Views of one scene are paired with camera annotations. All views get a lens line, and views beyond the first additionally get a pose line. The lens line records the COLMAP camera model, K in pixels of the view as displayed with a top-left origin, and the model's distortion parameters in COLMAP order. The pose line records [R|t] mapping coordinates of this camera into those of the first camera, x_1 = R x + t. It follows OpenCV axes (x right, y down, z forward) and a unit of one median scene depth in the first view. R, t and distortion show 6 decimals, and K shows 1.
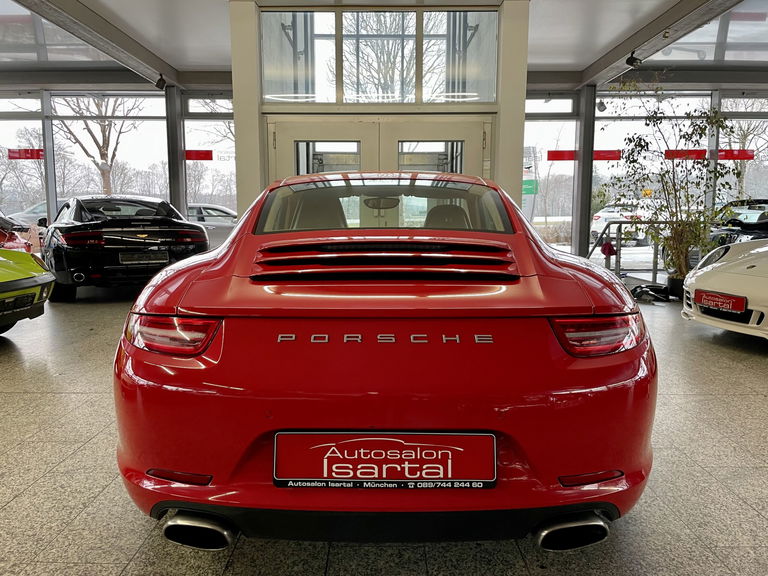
lens RADIAL K [[578.0, 0, 384.0], [0, 578.0, 288.0], [0, 0, 1]] dist [0.070401, -0.104545]
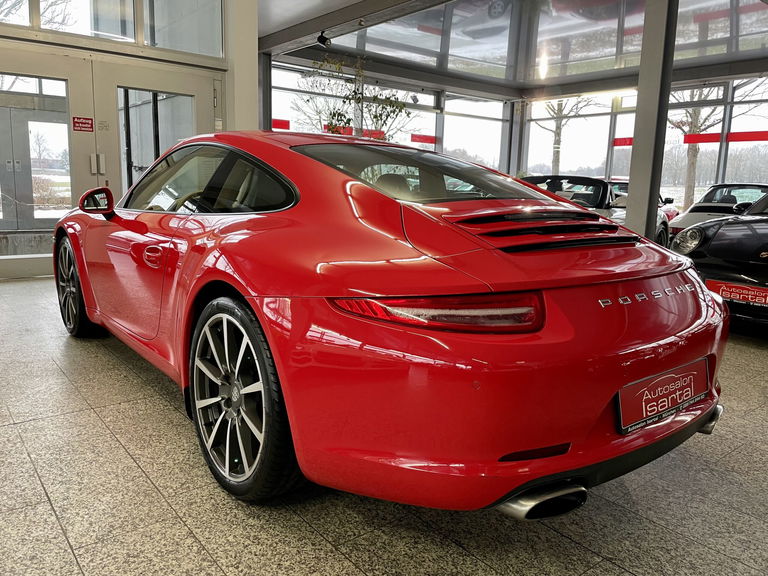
lens RADIAL K [[580.0, 0, 383.9], [0, 580.0, 272.1], [0, 0, 1]] dist [0.080952, -0.103906]
pose [[0.771030, -0.068401, 0.633115, -0.239360], [0.043599, 0.997552, 0.054678, -0.010937], [-0.635305, -0.014556, 0.772124, 0.080316]]
